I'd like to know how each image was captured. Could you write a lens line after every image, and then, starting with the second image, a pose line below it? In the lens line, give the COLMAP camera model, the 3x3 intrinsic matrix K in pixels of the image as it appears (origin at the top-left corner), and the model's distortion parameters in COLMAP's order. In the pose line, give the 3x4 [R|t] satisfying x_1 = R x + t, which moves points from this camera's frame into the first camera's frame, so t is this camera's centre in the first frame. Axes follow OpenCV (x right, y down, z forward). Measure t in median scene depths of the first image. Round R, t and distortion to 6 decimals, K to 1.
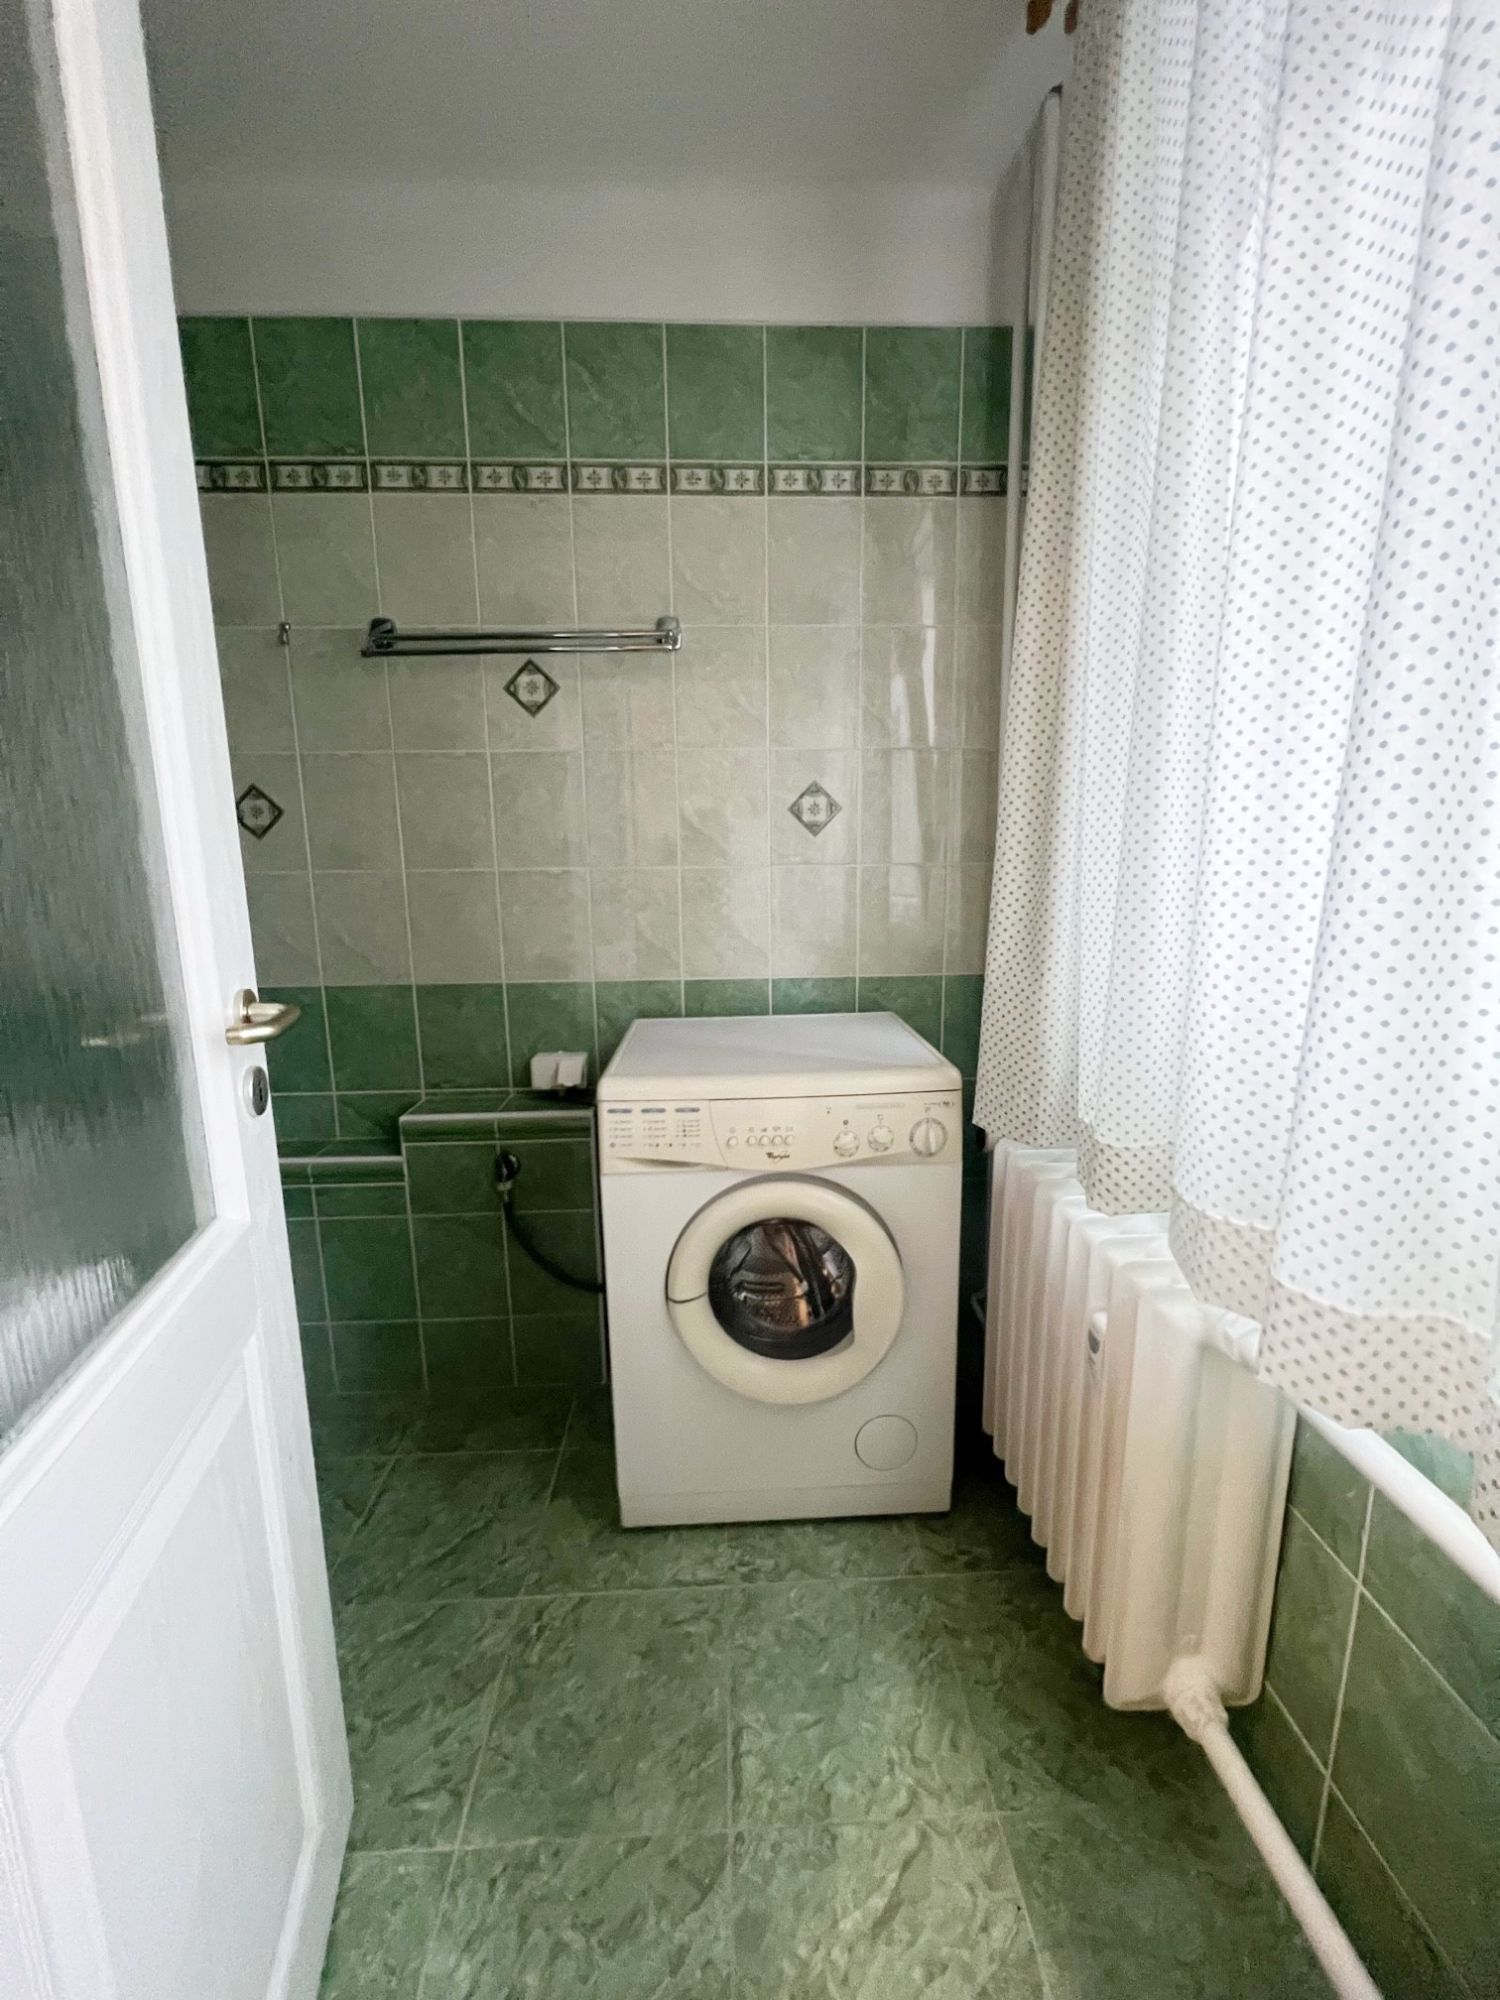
lens RADIAL K [[797.8, 0, 755.7], [0, 797.8, 1006.0], [0, 0, 1]] dist [0.002407, 0.000035]
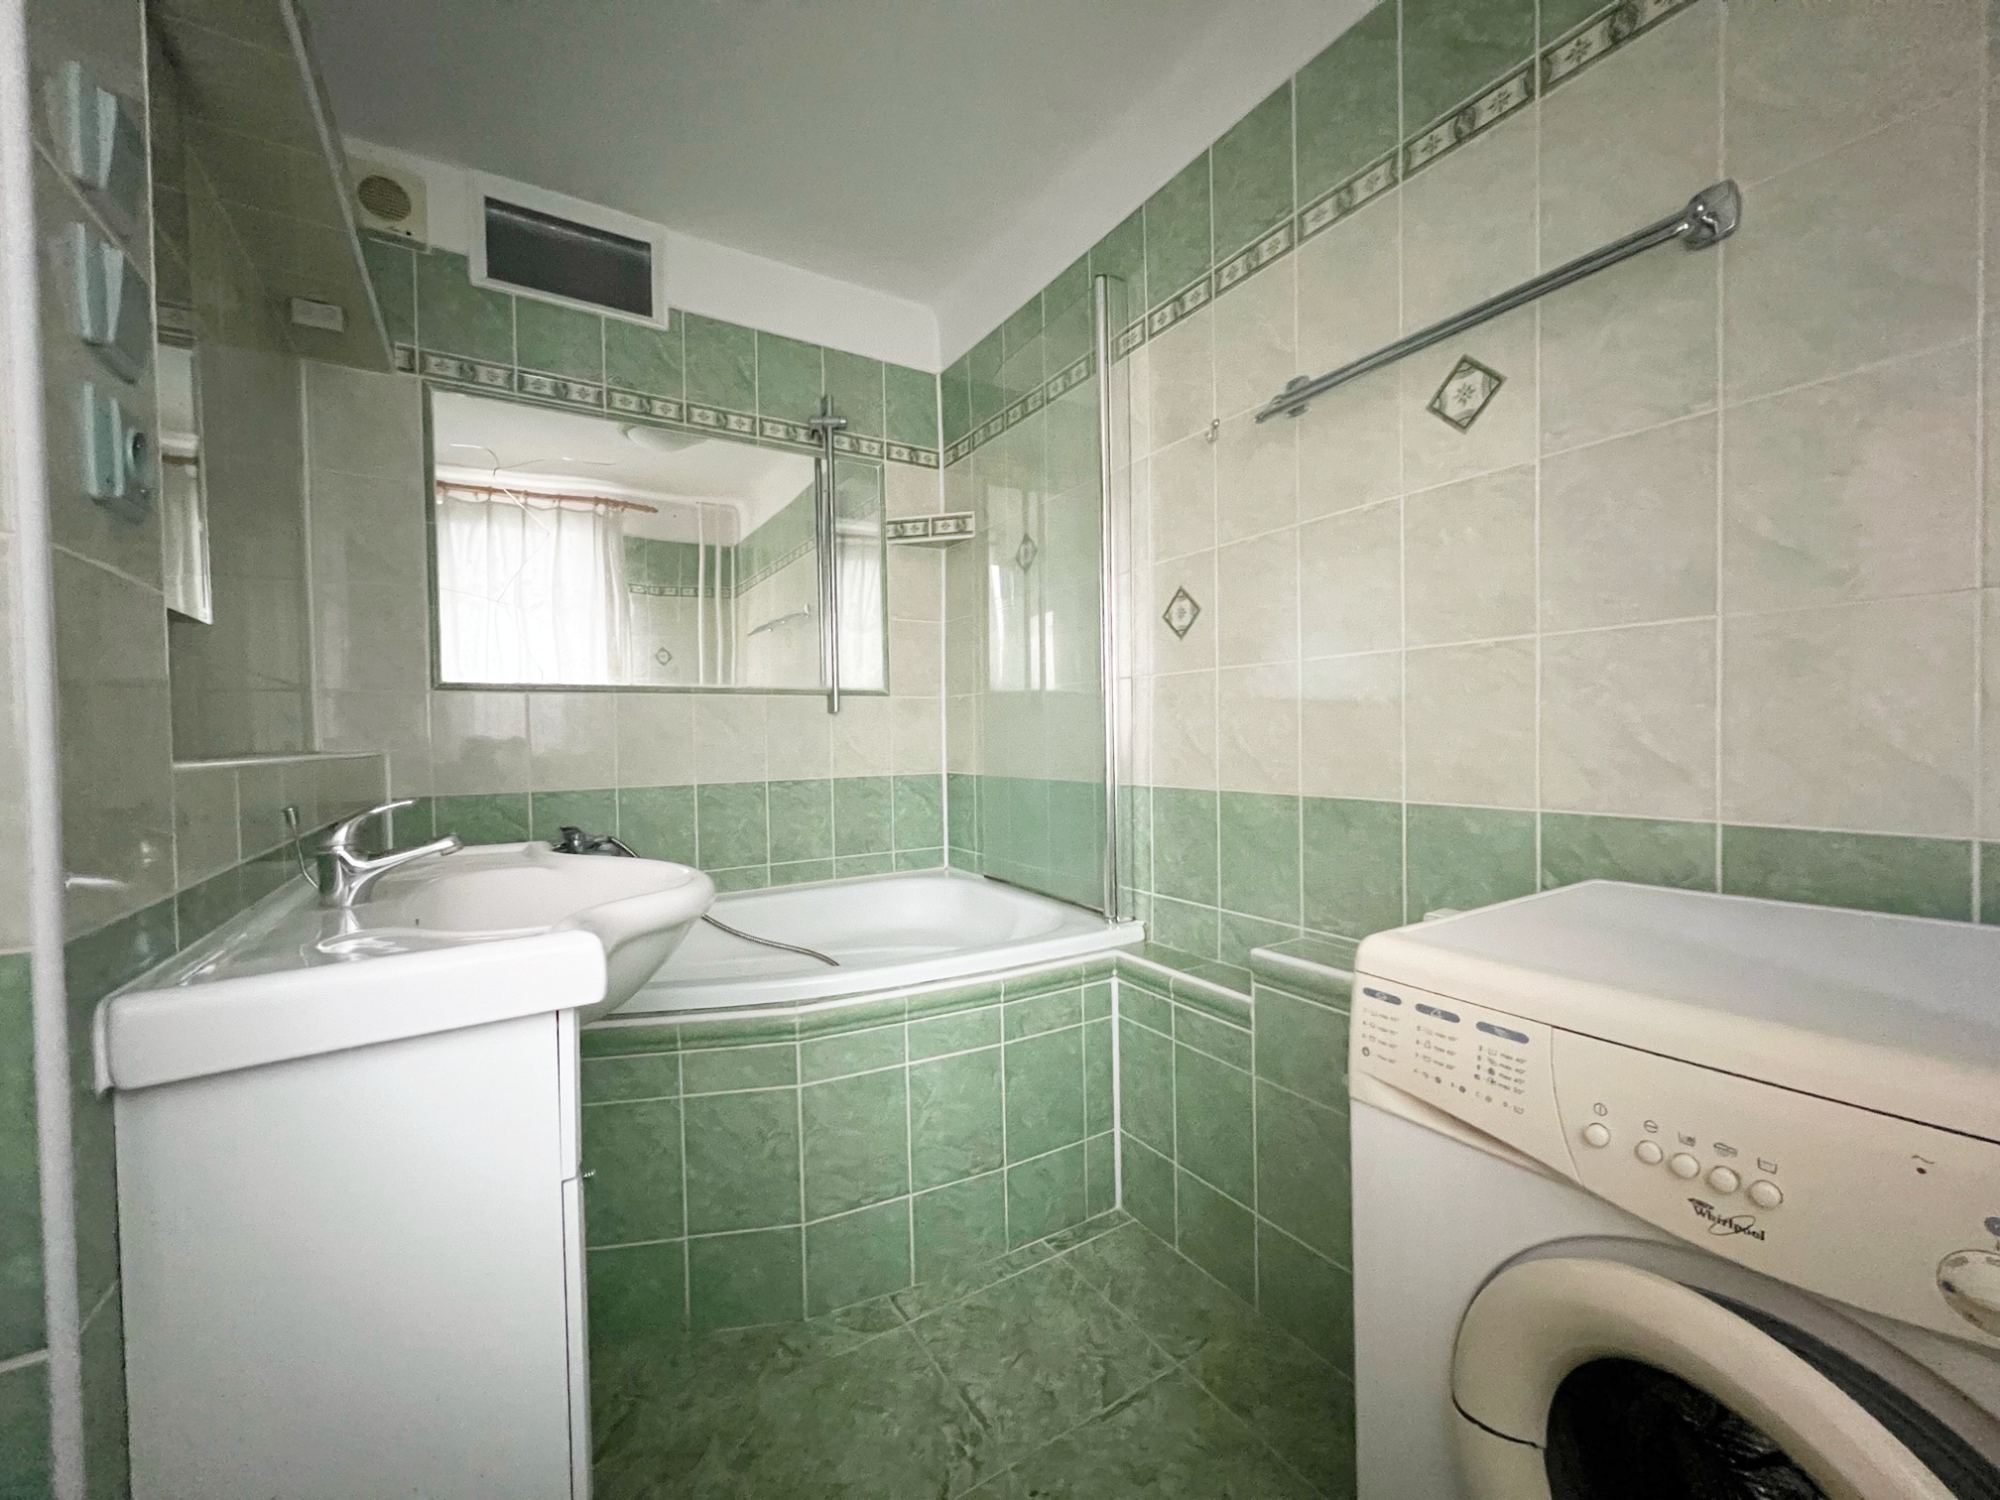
lens RADIAL K [[797.8, 0, 1003.1], [0, 797.8, 751.1], [0, 0, 1]] dist [0.002407, 0.000035]
pose [[0.500946, 0.020593, -0.865233, 0.142218], [-0.143462, 0.987863, -0.059549, 0.022639], [0.853505, 0.153959, 0.497820, 0.338840]]
